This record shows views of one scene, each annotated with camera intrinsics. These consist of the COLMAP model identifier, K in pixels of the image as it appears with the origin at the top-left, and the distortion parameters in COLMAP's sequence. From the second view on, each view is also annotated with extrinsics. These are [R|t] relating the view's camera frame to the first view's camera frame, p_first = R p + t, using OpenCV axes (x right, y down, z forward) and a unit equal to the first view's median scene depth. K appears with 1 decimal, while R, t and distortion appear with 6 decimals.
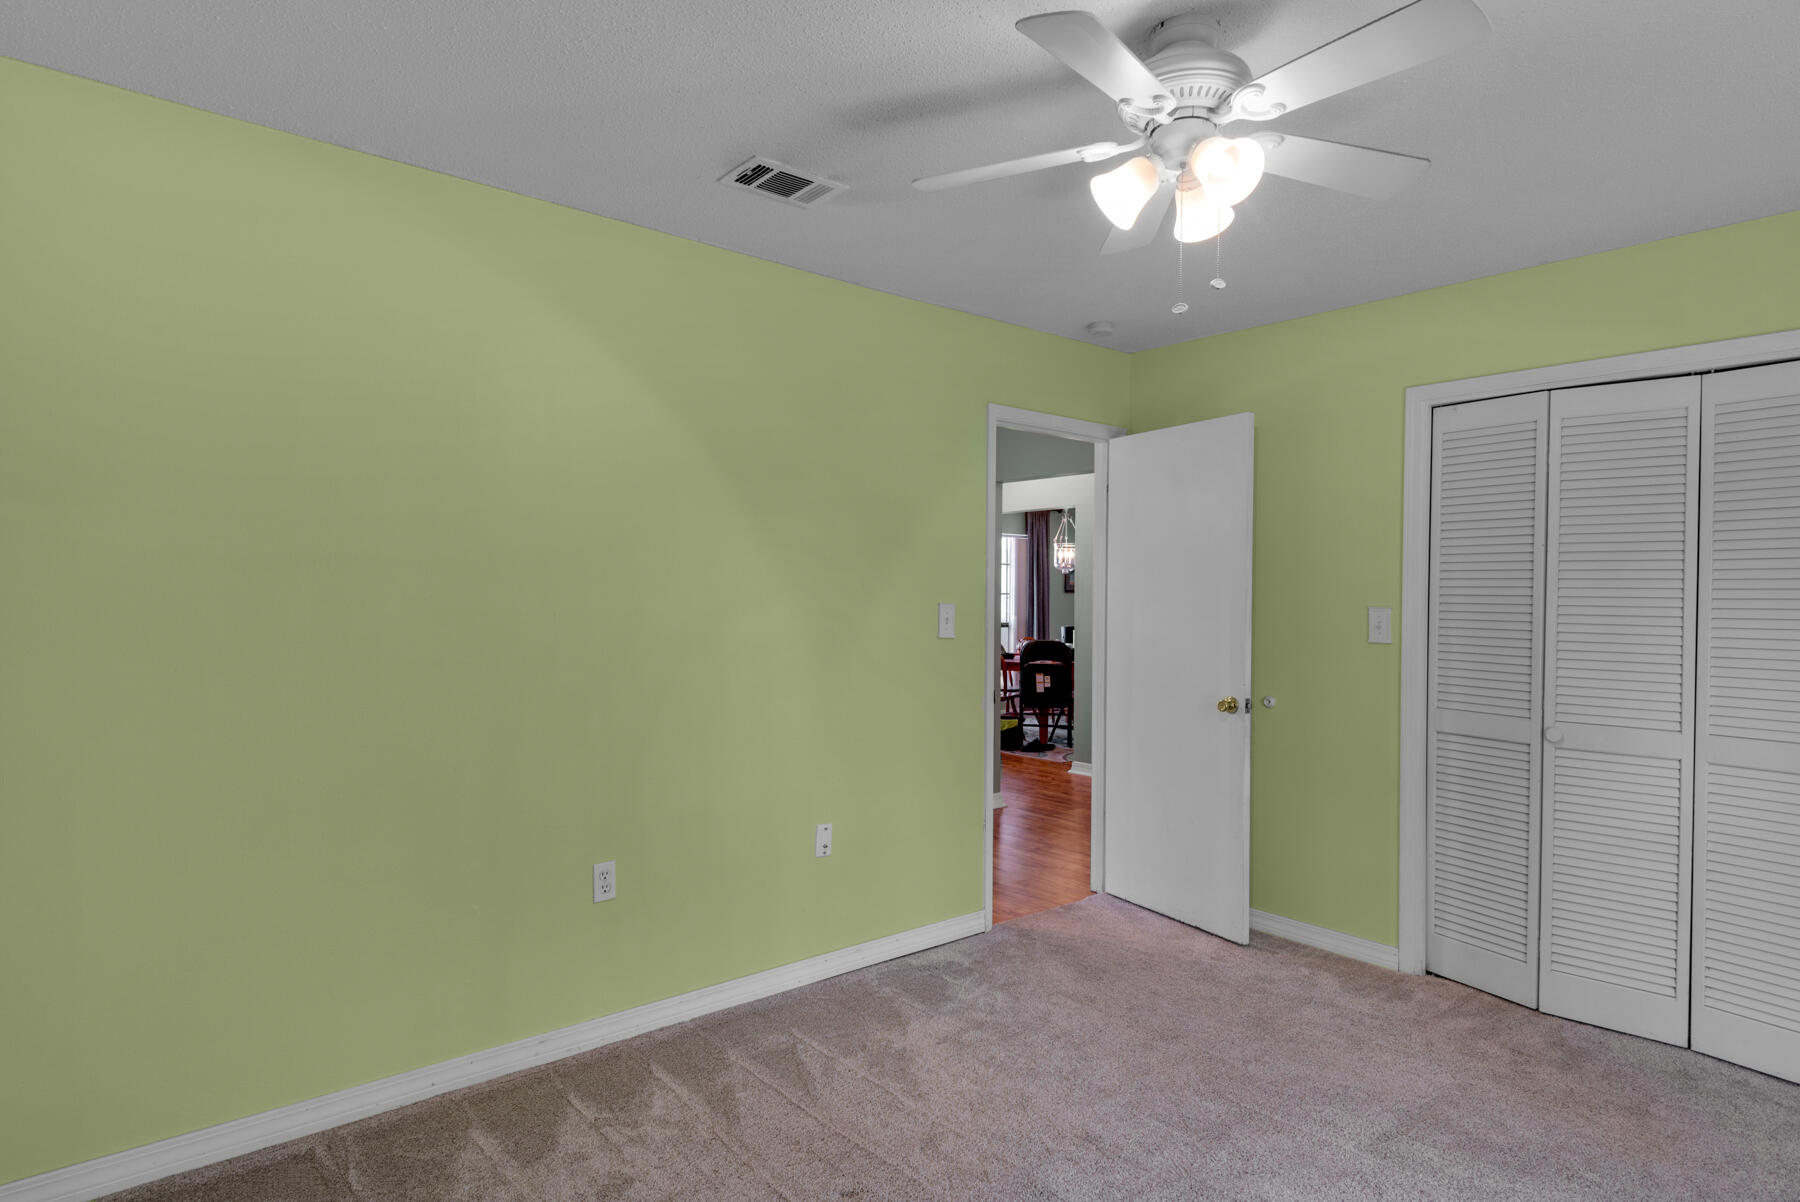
lens RADIAL K [[987.4, 0, 900.0], [0, 987.4, 601.0], [0, 0, 1]] dist [0.045576, -0.028656]
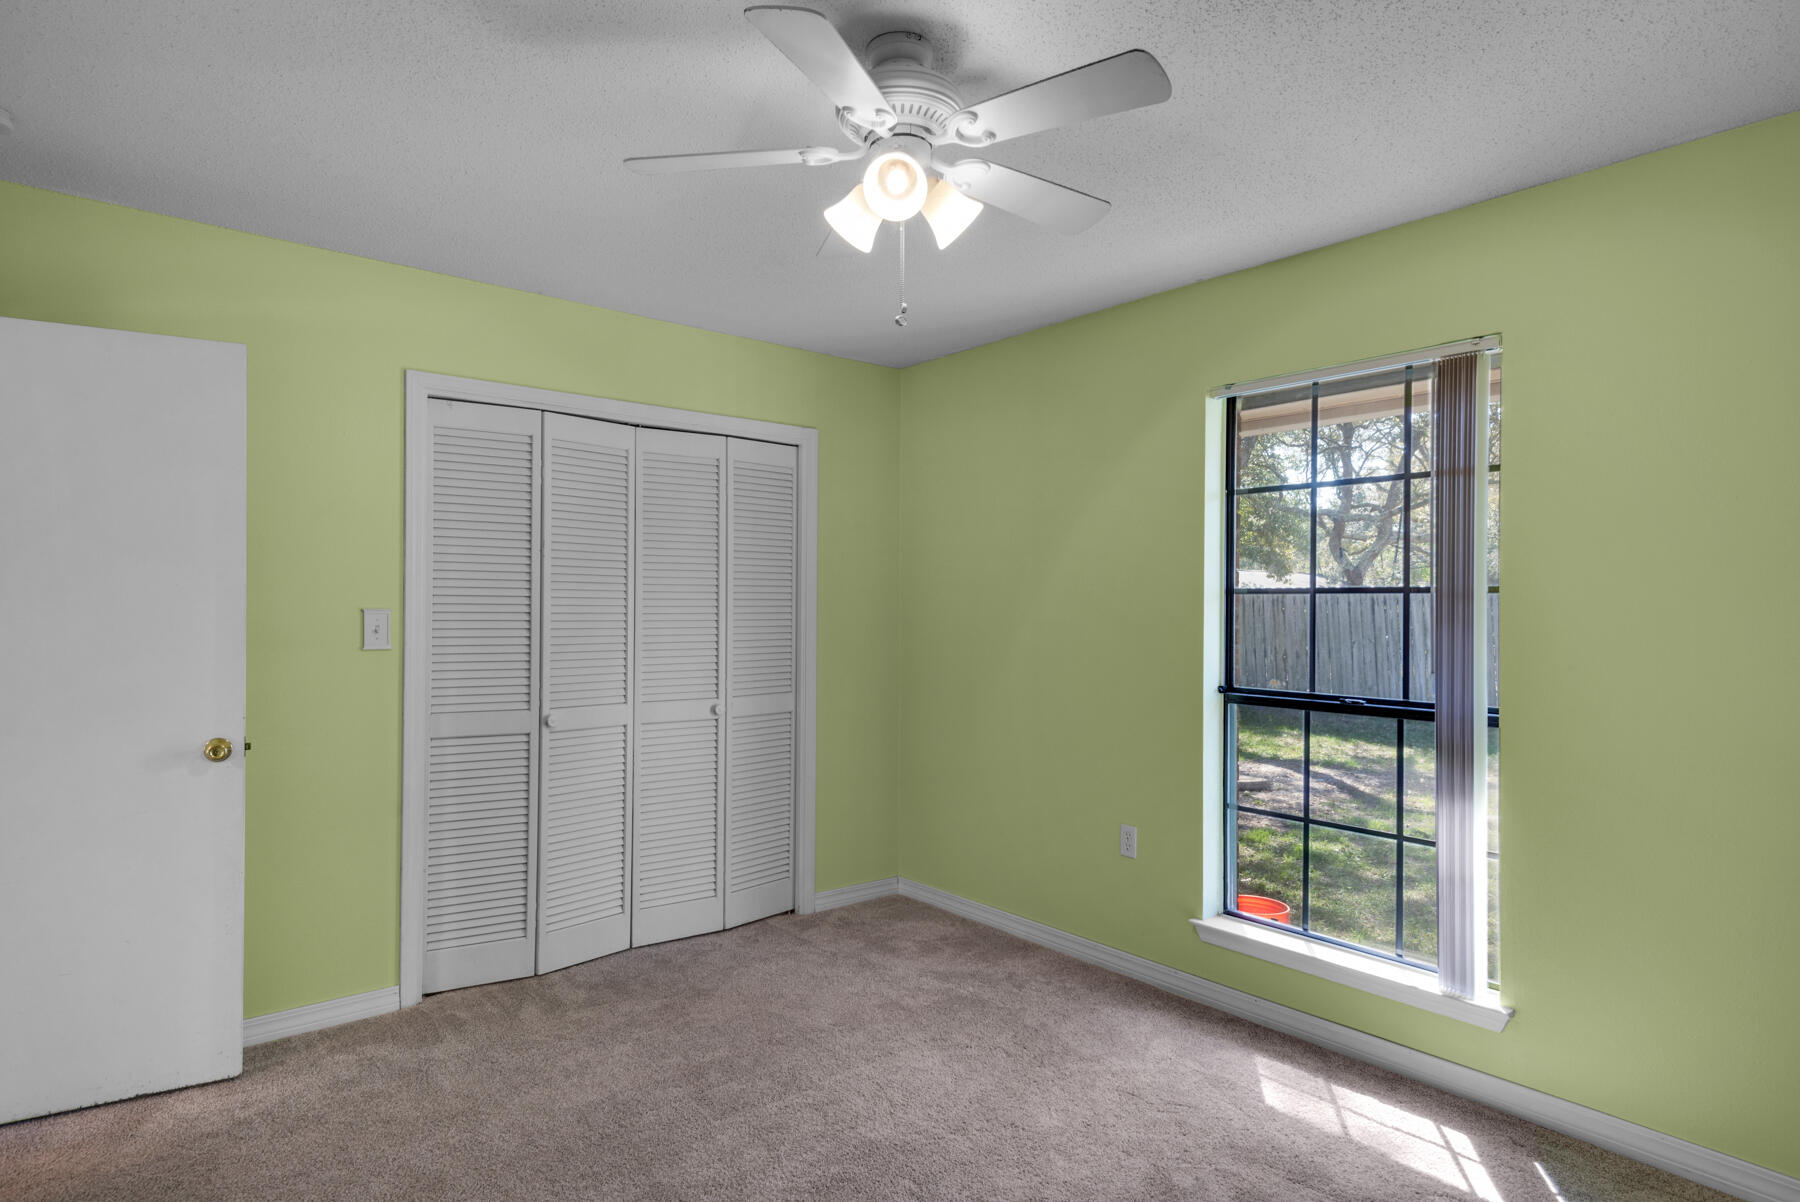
lens RADIAL K [[987.4, 0, 900.0], [0, 987.4, 601.0], [0, 0, 1]] dist [0.045576, -0.028656]
pose [[0.007707, -0.008639, 0.999933, -0.442509], [0.000400, 0.999963, 0.008636, -0.009510], [-0.999970, 0.000334, 0.007710, 0.589665]]
